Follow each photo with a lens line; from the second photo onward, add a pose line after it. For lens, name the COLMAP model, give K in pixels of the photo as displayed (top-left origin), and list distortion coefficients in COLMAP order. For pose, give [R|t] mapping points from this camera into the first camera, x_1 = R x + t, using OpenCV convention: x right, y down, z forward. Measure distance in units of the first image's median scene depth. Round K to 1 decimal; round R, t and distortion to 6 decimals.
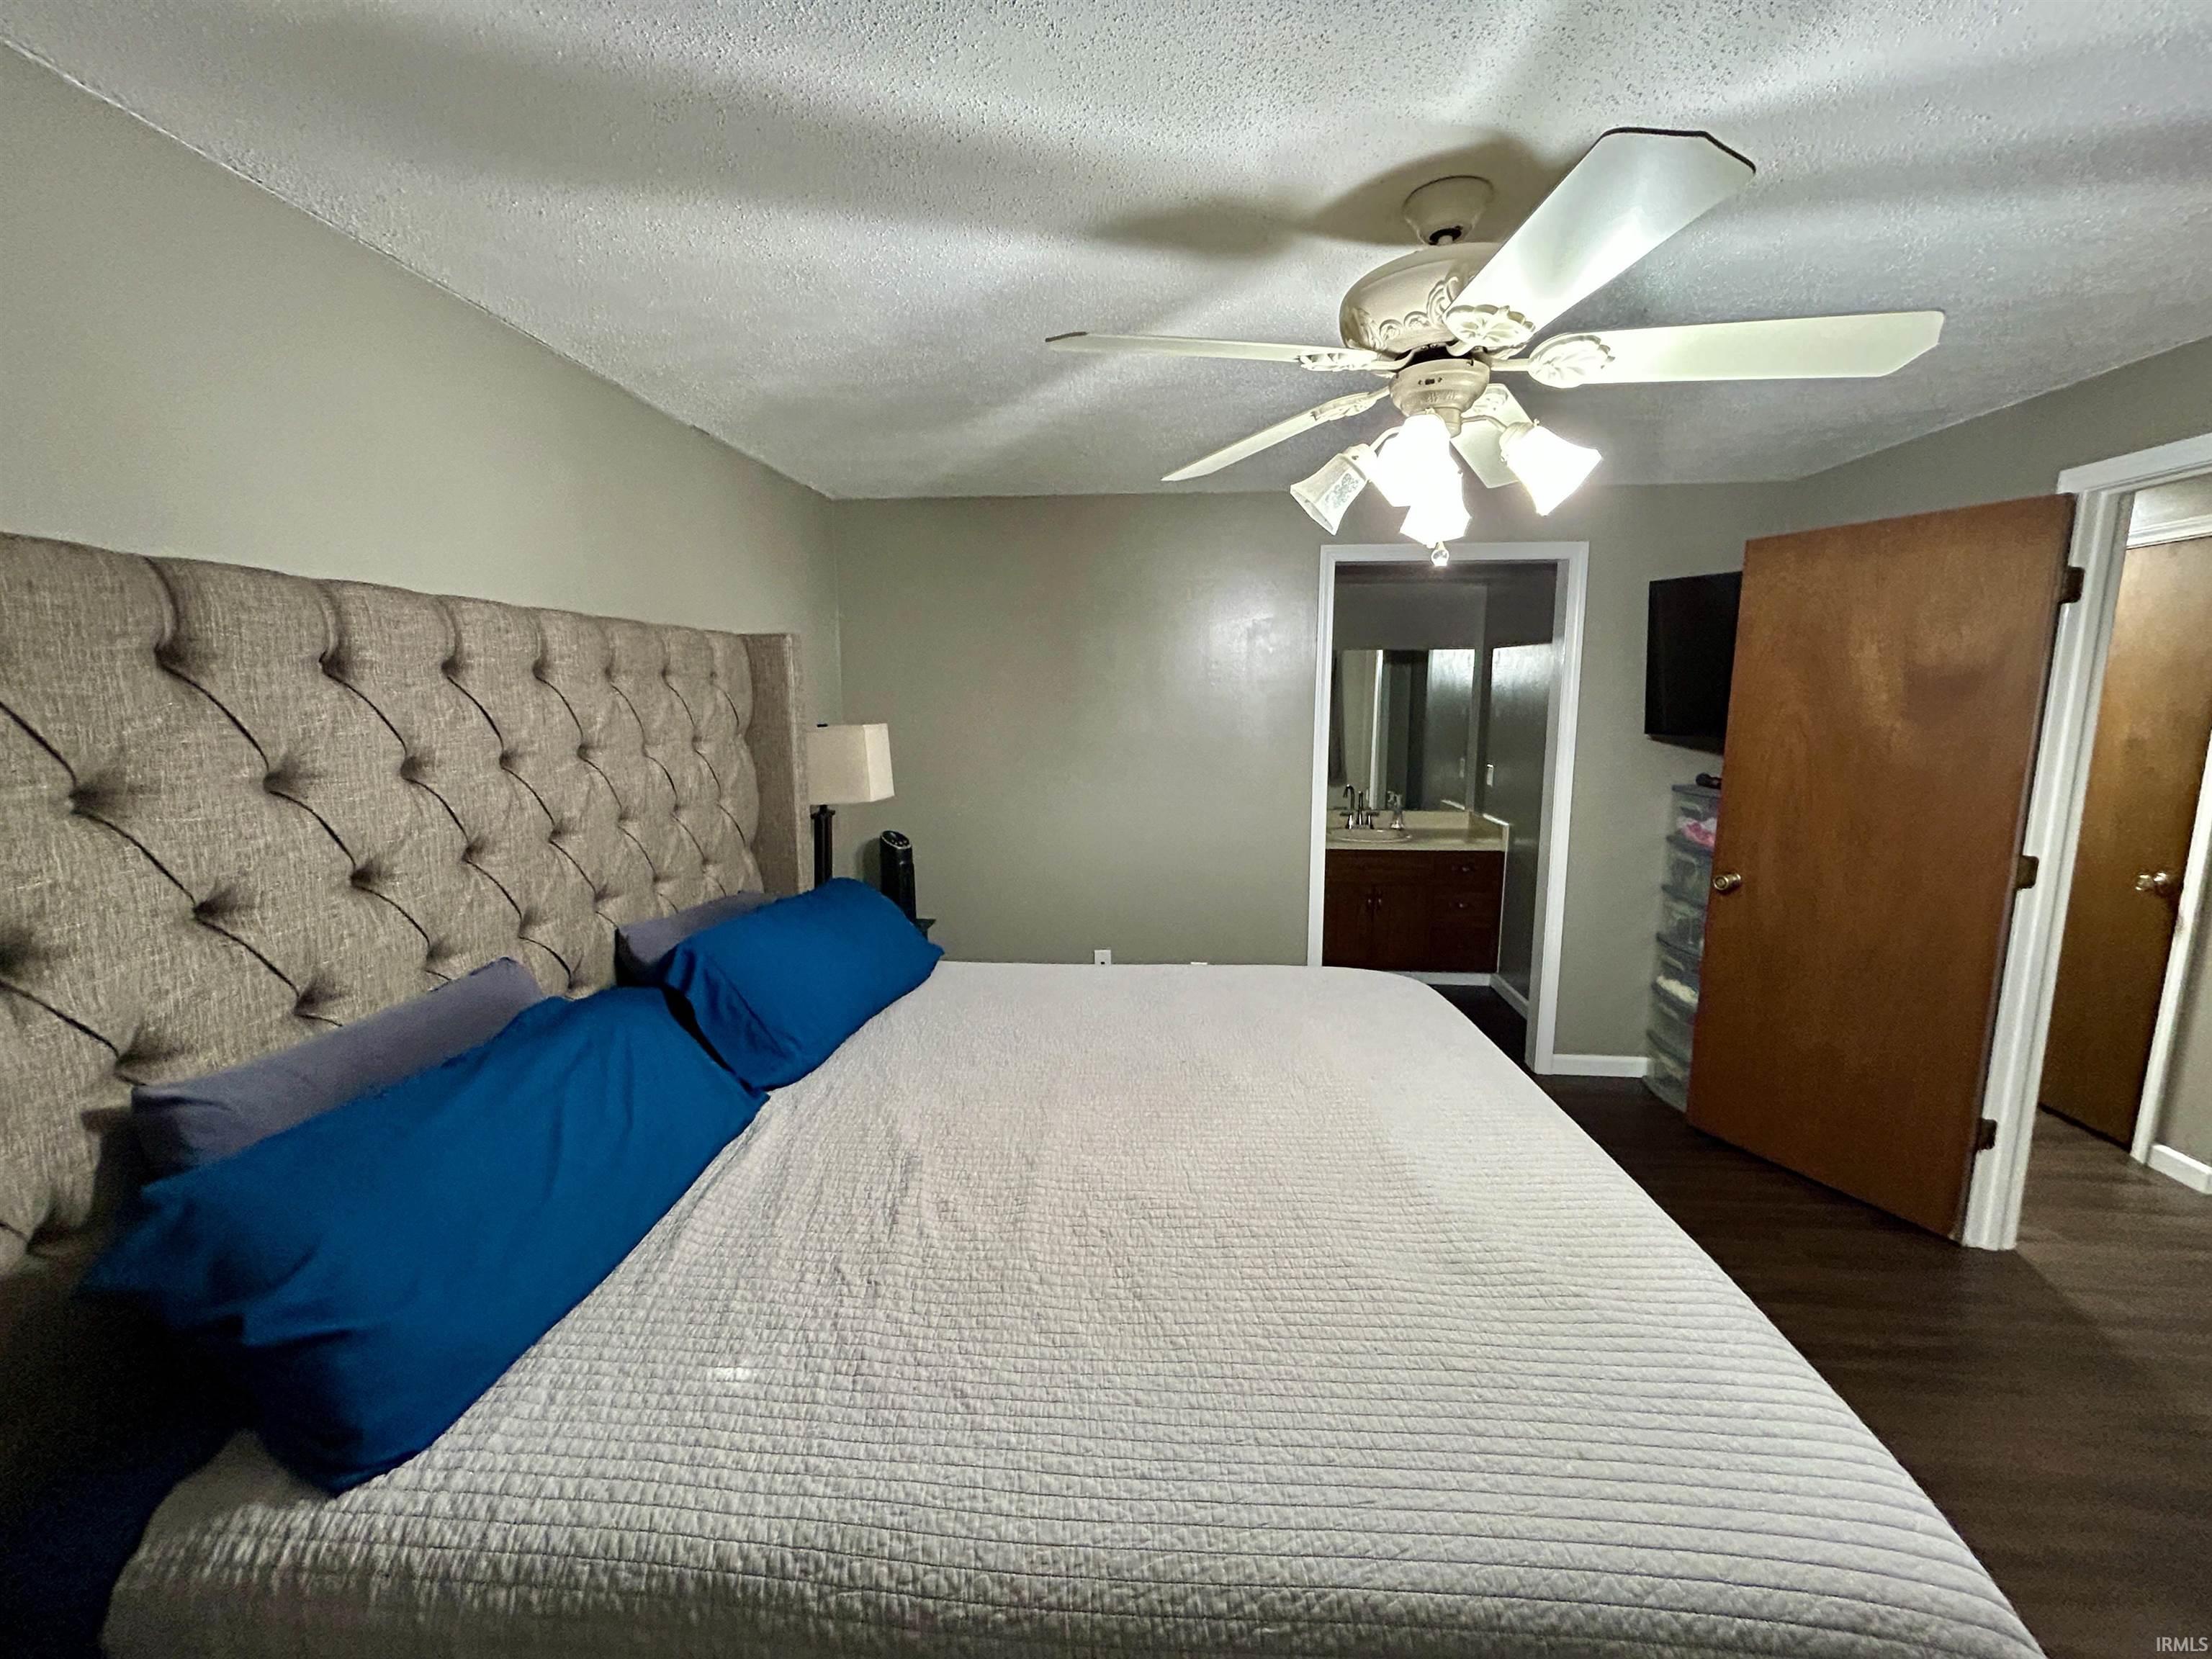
lens RADIAL K [[895.3, 0, 1104.8], [0, 895.3, 827.7], [0, 0, 1]] dist [-0.000512, -0.000018]
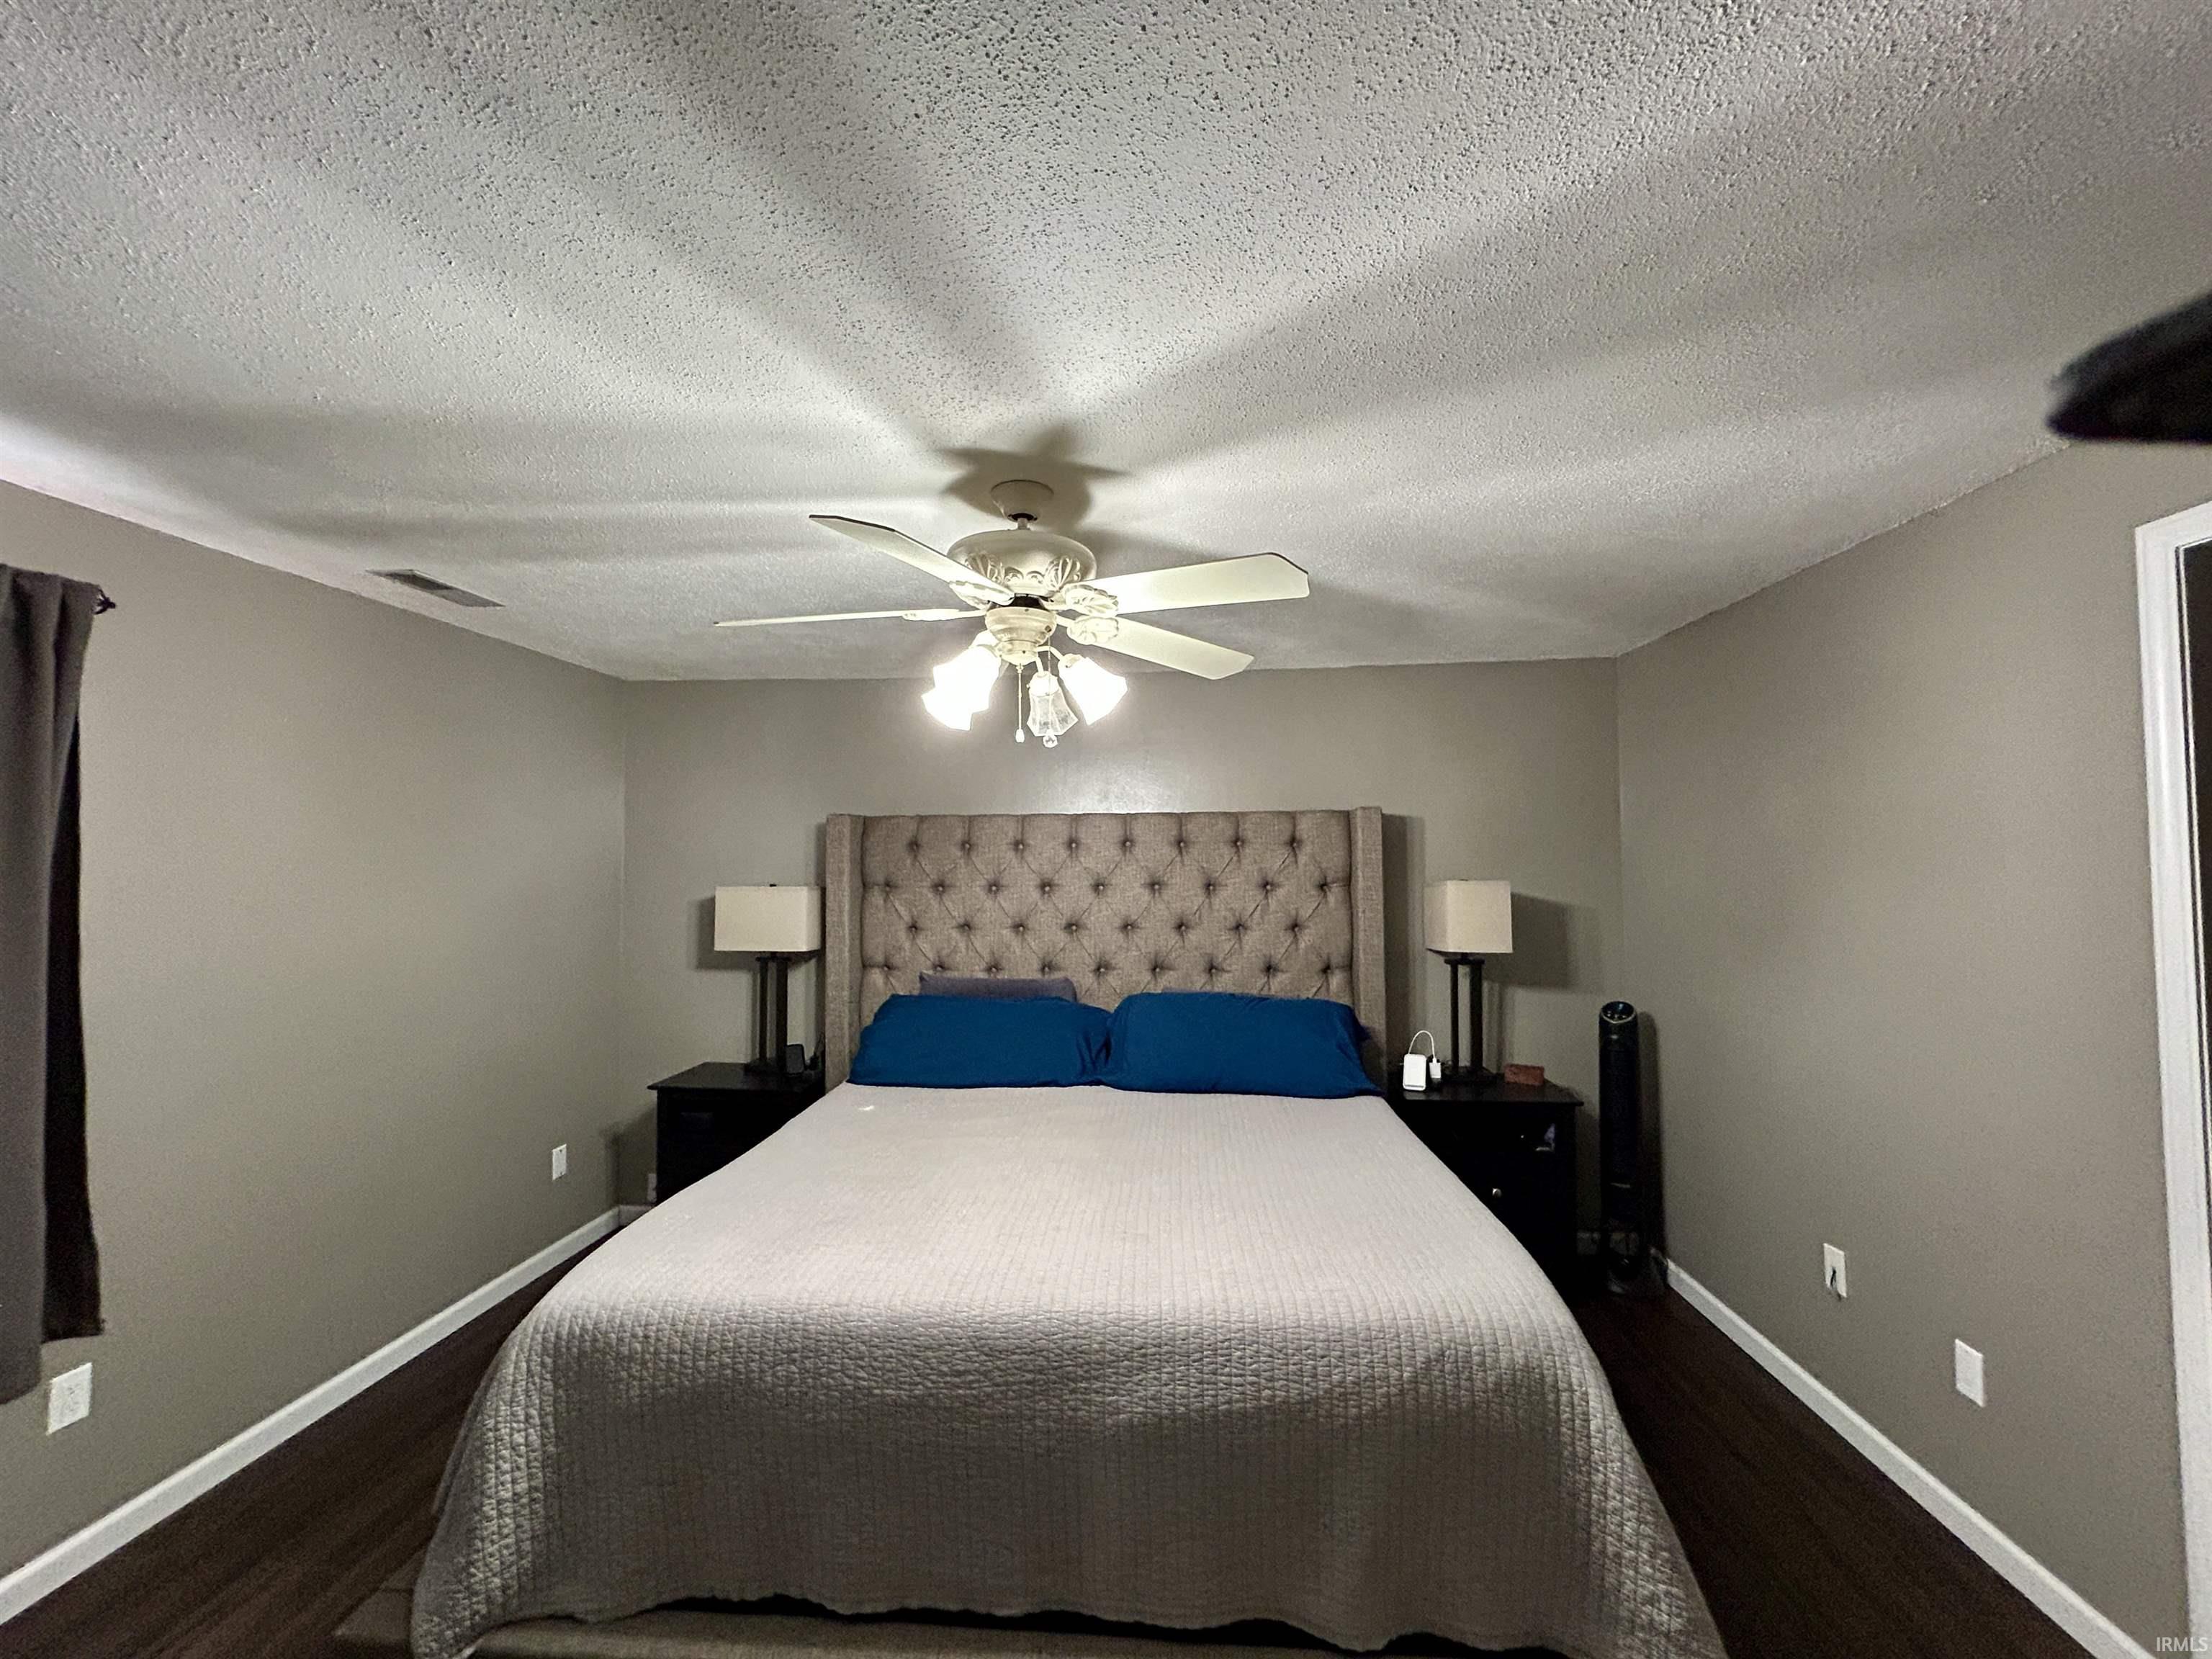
lens RADIAL K [[895.3, 0, 1104.8], [0, 895.3, 827.7], [0, 0, 1]] dist [-0.000512, -0.000018]
pose [[0.002209, -0.034103, -0.999416, 1.409686], [-0.142317, 0.989235, -0.034070, -0.139628], [0.989819, 0.142309, -0.002668, 0.977016]]
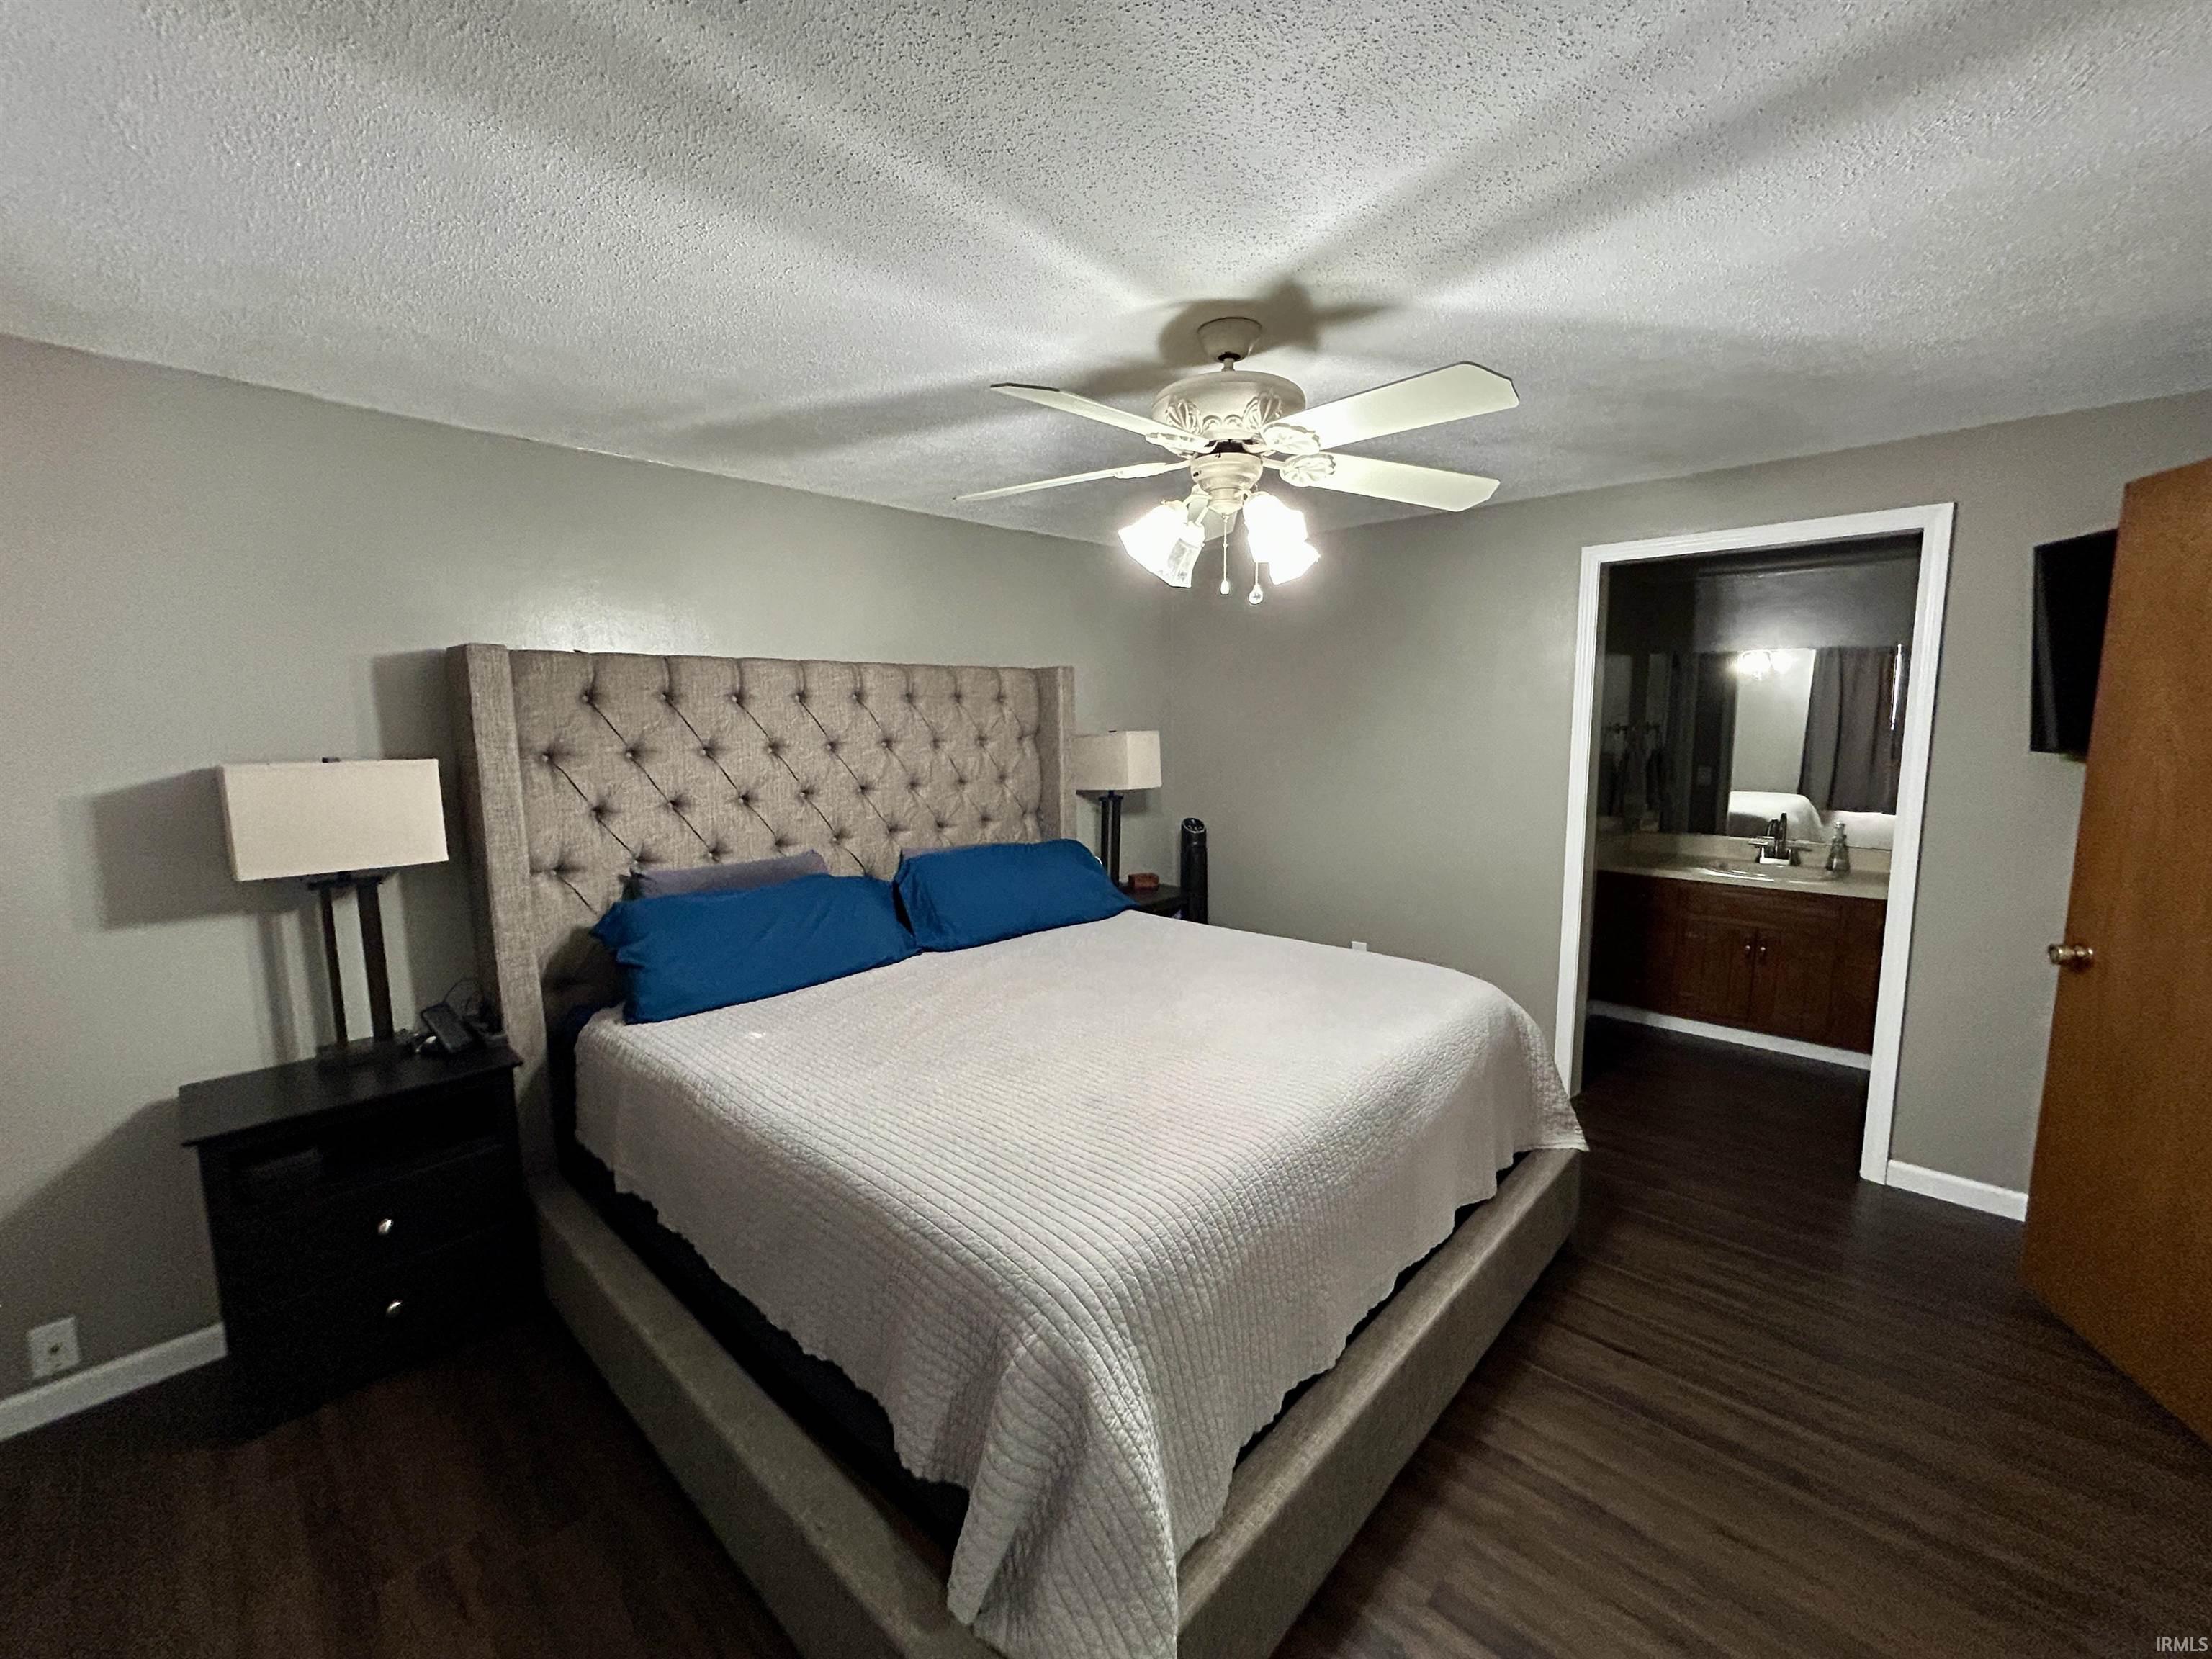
lens RADIAL K [[895.3, 0, 1104.8], [0, 895.3, 827.7], [0, 0, 1]] dist [-0.000512, -0.000018]
pose [[0.782355, 0.074958, -0.618306, 0.911307], [-0.082146, 0.996478, 0.016864, 0.015316], [0.617392, 0.037598, 0.785756, -0.099181]]
